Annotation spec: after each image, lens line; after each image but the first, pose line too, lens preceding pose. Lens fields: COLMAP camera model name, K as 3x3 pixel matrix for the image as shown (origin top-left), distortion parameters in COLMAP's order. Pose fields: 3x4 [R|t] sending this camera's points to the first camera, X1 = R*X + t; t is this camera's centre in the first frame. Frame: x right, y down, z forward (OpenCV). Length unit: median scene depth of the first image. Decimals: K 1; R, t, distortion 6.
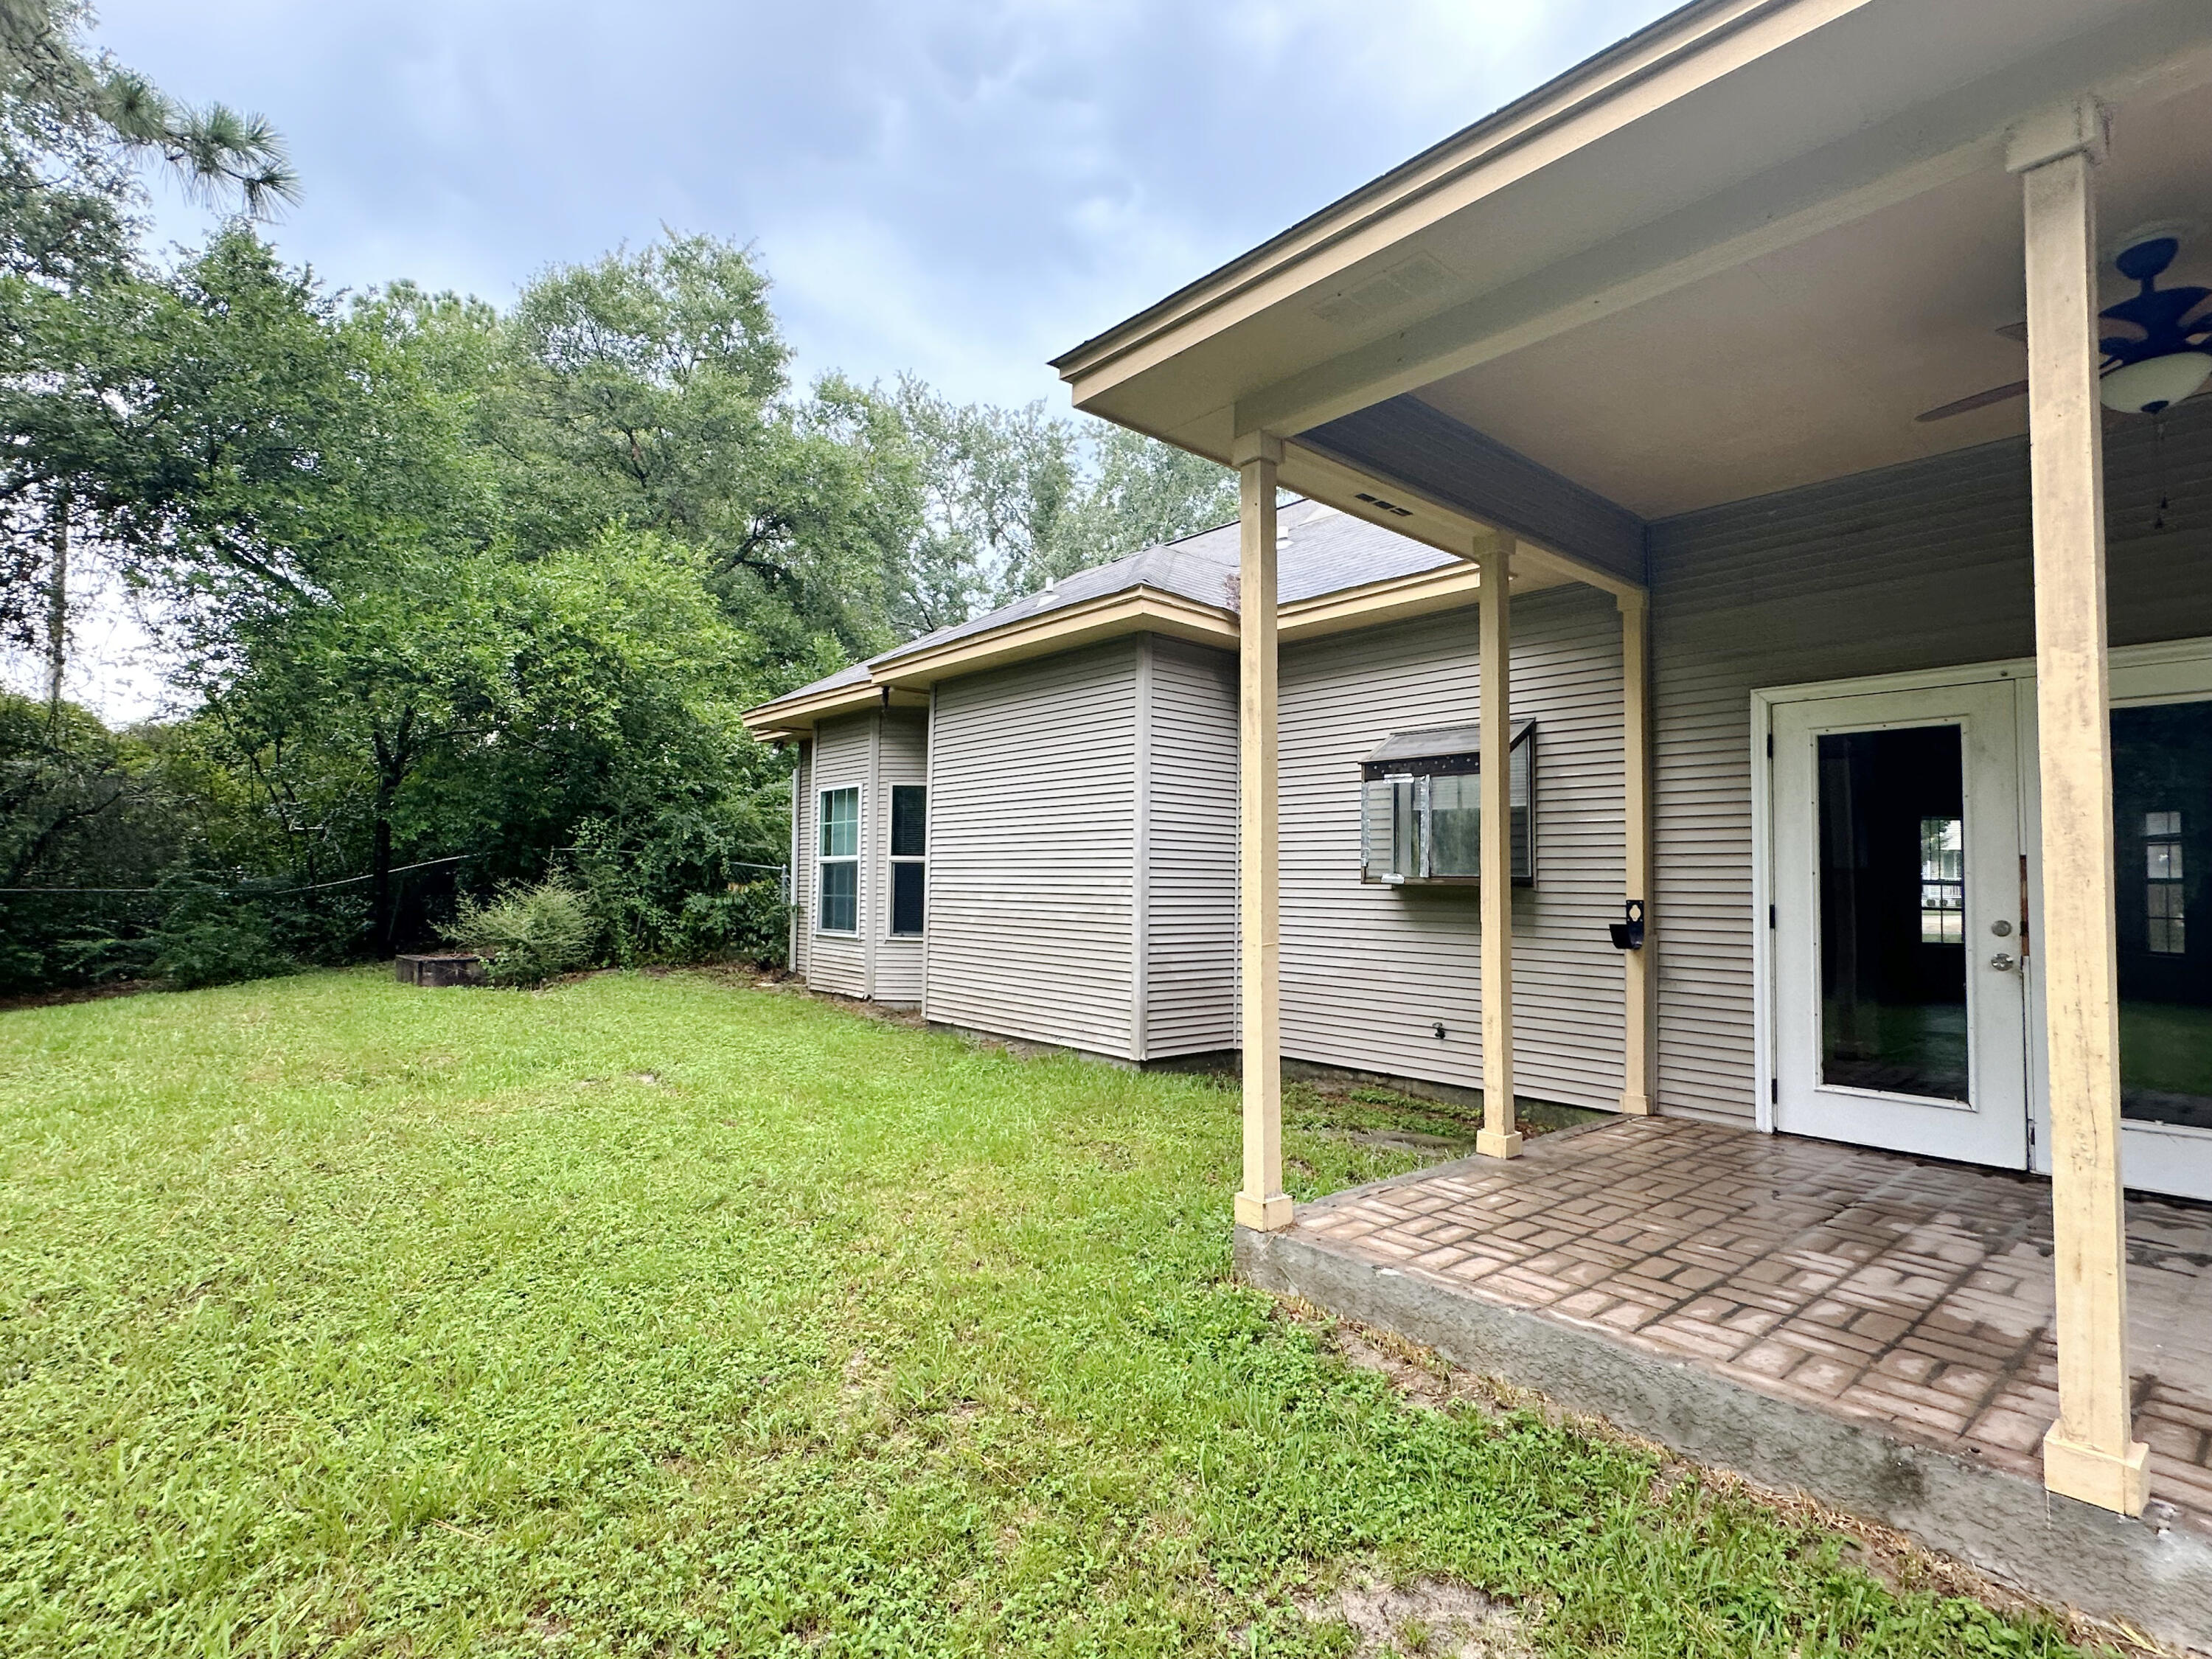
lens RADIAL K [[1107.1, 0, 1106.8], [0, 1107.1, 824.3], [0, 0, 1]] dist [-0.001616, -0.000240]
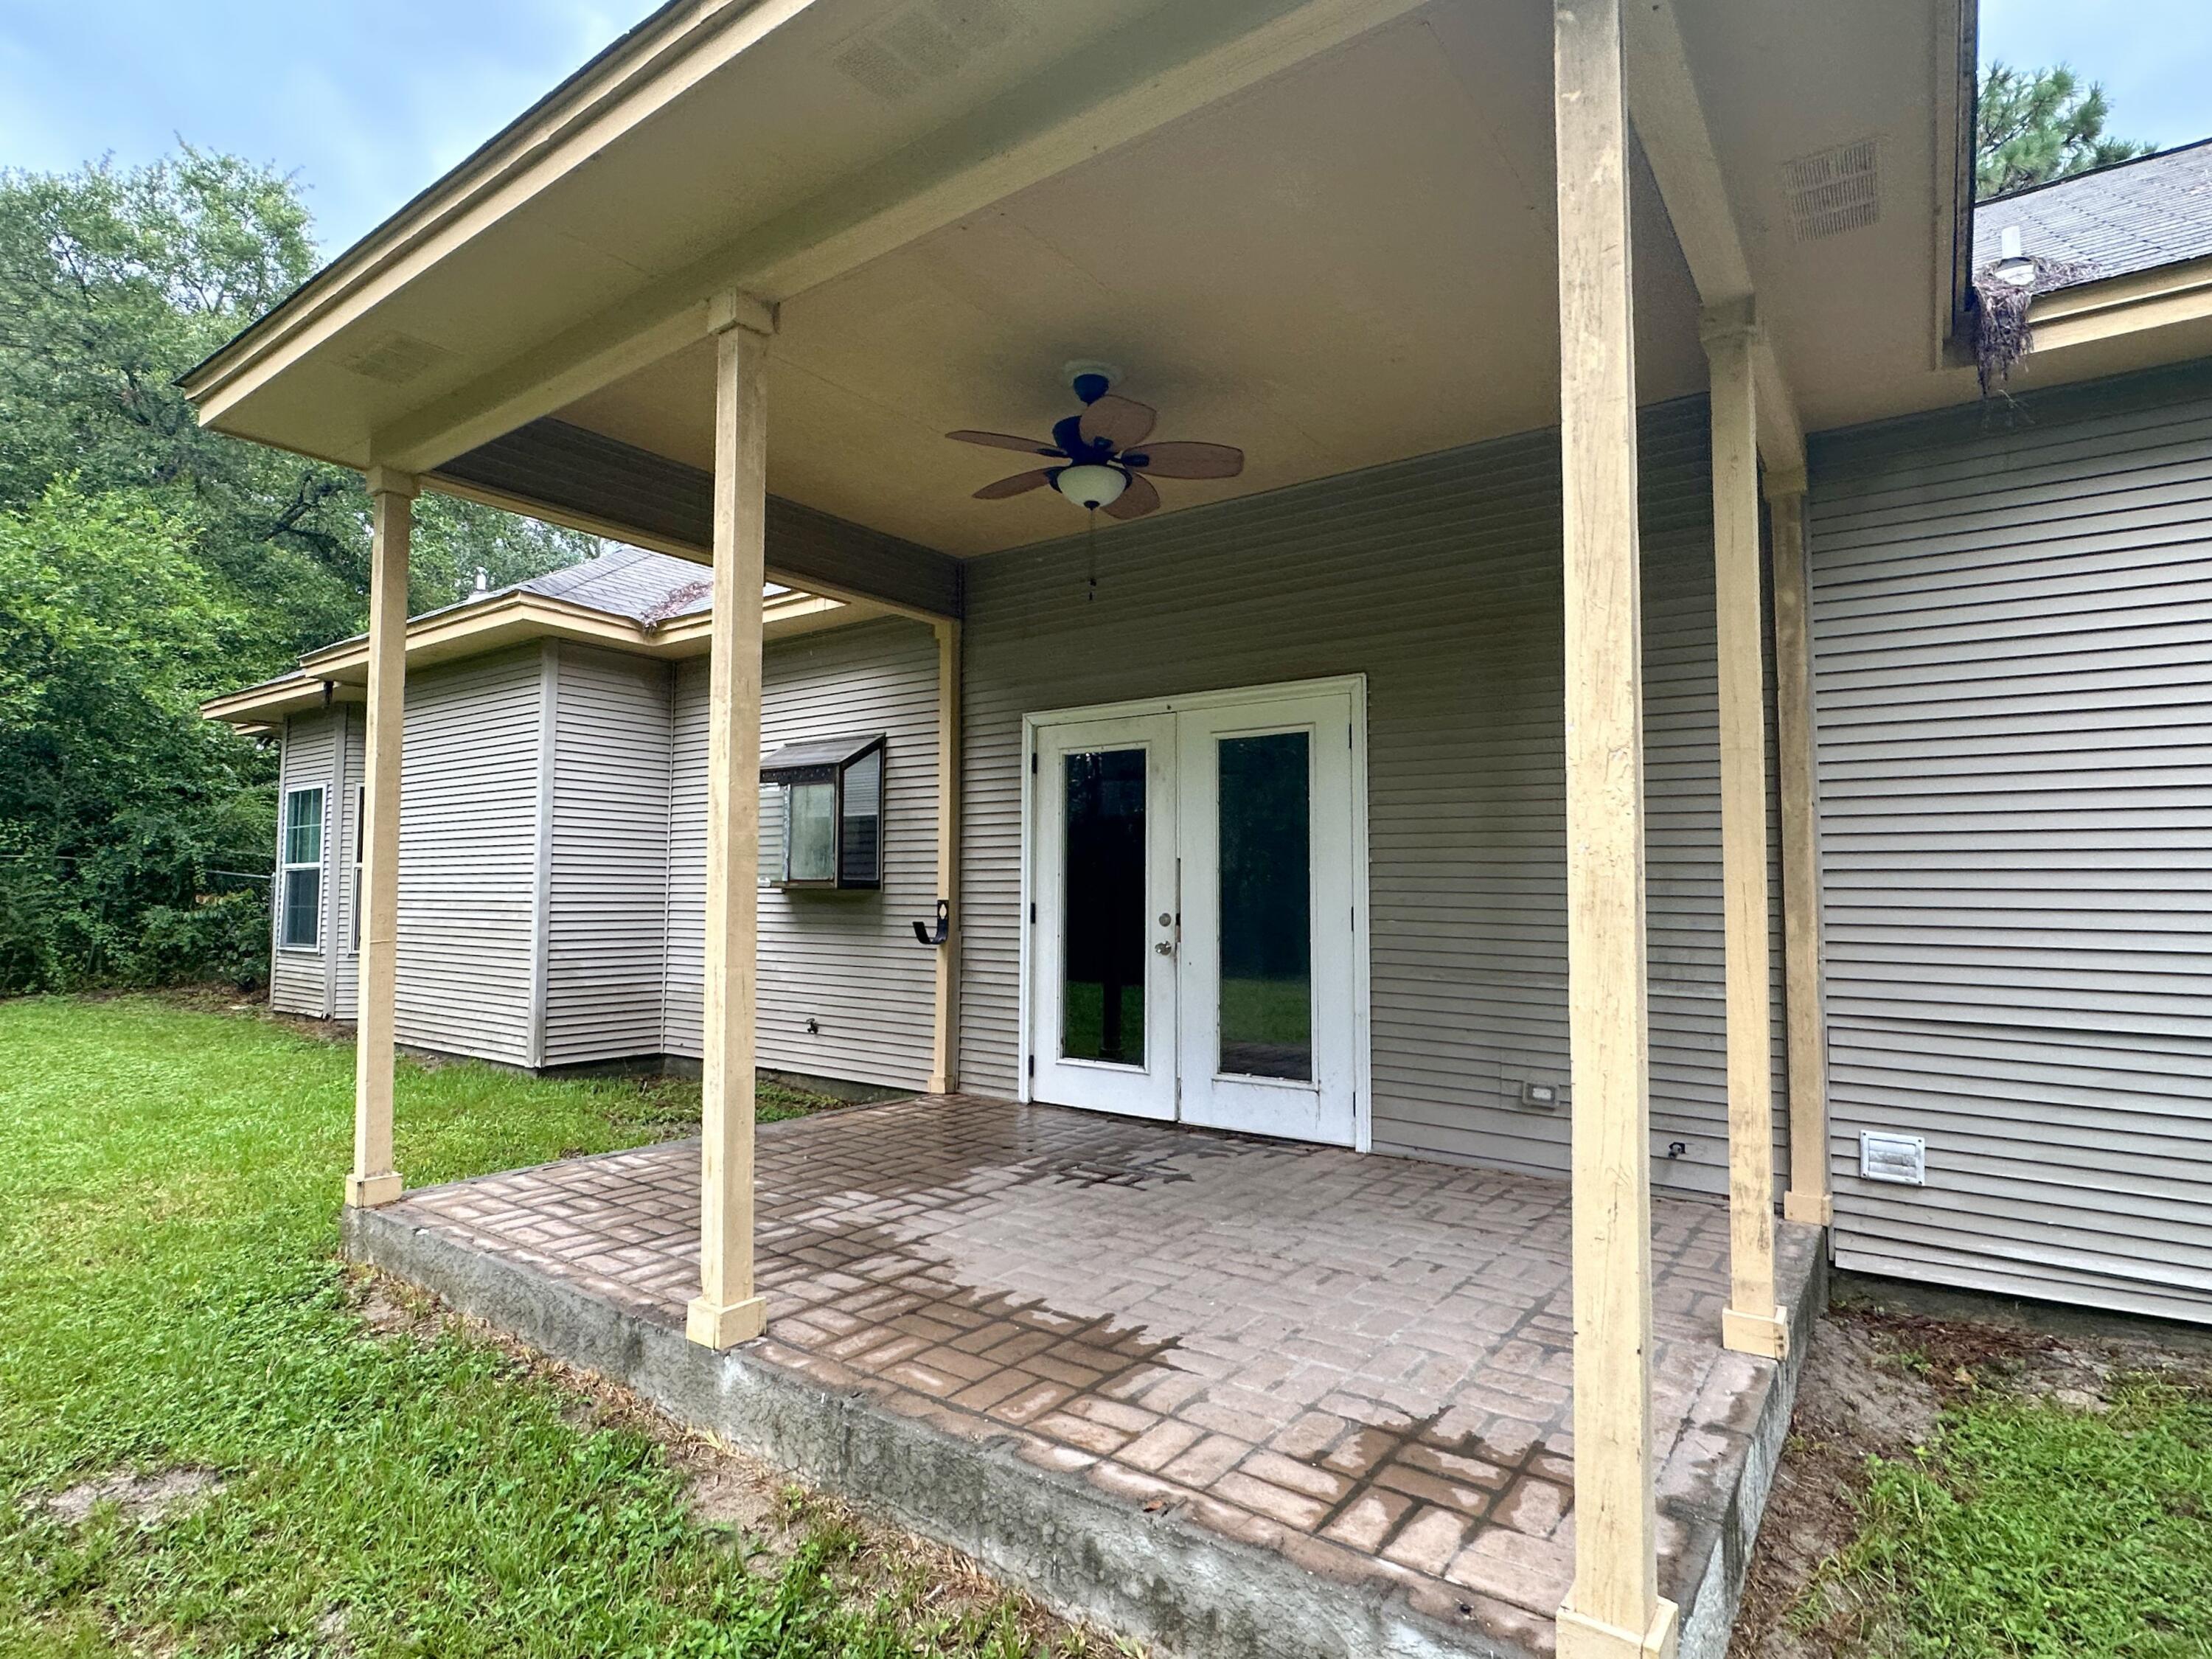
lens RADIAL K [[1158.7, 0, 1107.1], [0, 1158.7, 820.5], [0, 0, 1]] dist [-0.000287, 0.000384]
pose [[0.973994, 0.006531, 0.226479, 0.366168], [-0.004493, 0.999945, -0.009514, -0.000889], [-0.226529, 0.008249, 0.973969, -0.163842]]
